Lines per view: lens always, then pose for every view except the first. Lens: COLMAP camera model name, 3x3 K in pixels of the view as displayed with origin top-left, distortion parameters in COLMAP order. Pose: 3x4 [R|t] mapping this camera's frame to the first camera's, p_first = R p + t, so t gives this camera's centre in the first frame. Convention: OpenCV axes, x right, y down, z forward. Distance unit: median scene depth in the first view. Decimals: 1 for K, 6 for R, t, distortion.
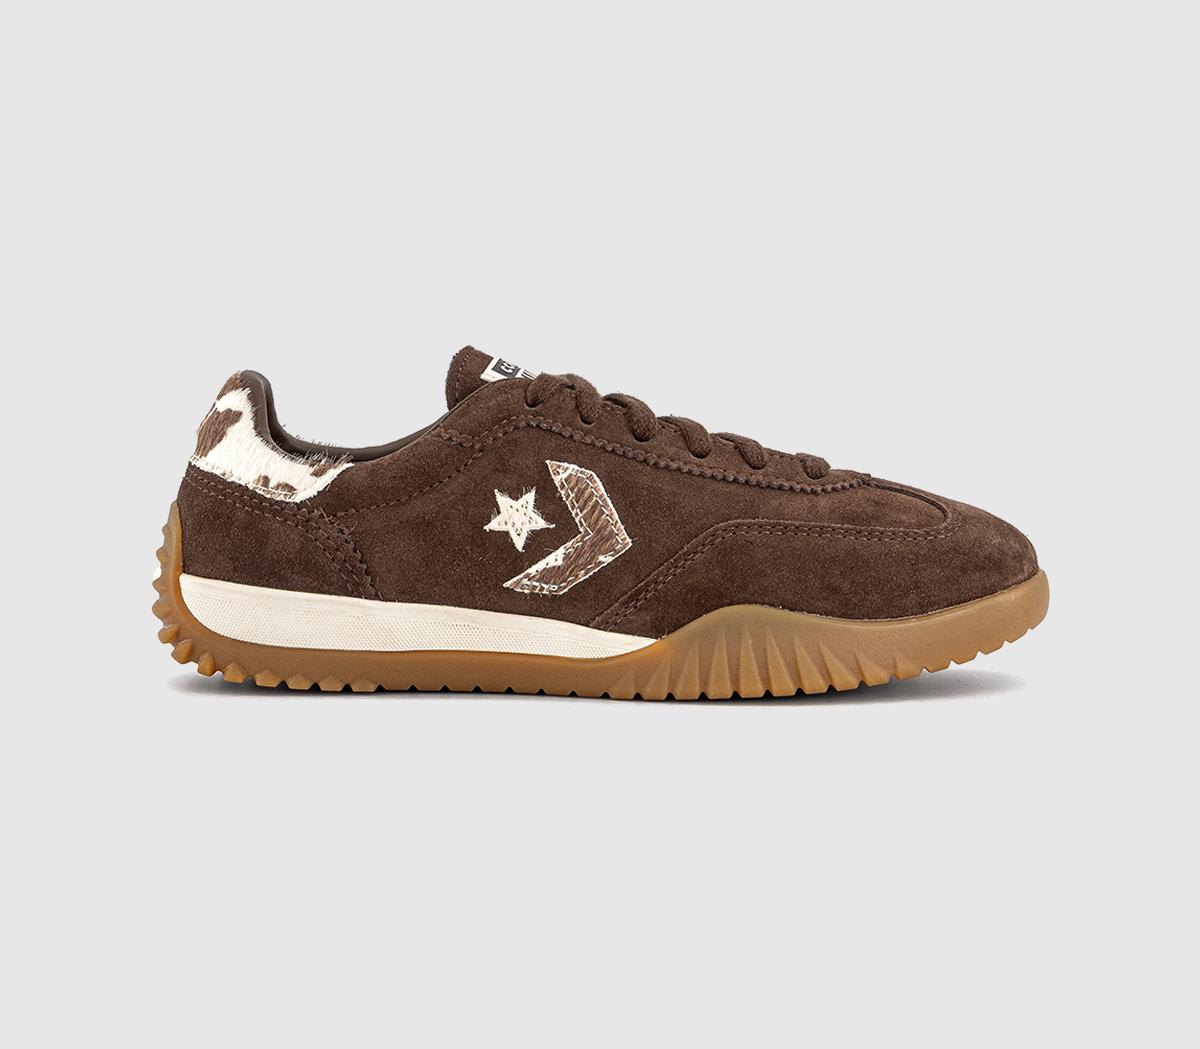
lens RADIAL K [[1987.8, 0, 600.0], [0, 1987.8, 524.5], [0, 0, 1]] dist [-0.005527, -0.056347]
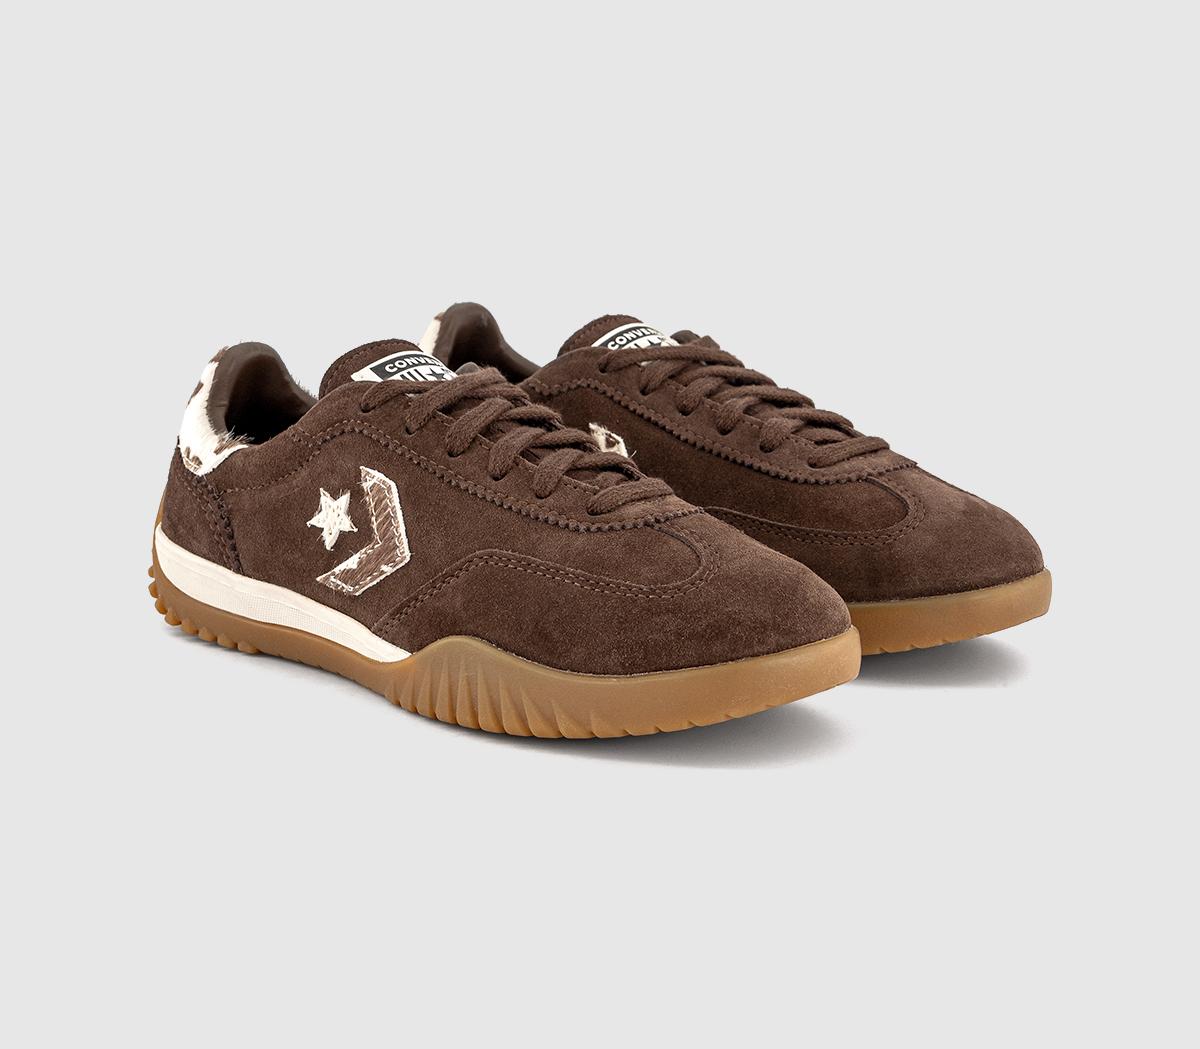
lens RADIAL K [[1987.8, 0, 600.0], [0, 1987.8, 524.5], [0, 0, 1]] dist [-0.005527, -0.056347]
pose [[0.844108, 0.131059, -0.519909, 0.622569], [-0.071468, 0.988515, 0.133152, -0.149291], [0.531389, -0.075238, 0.843780, 0.181681]]
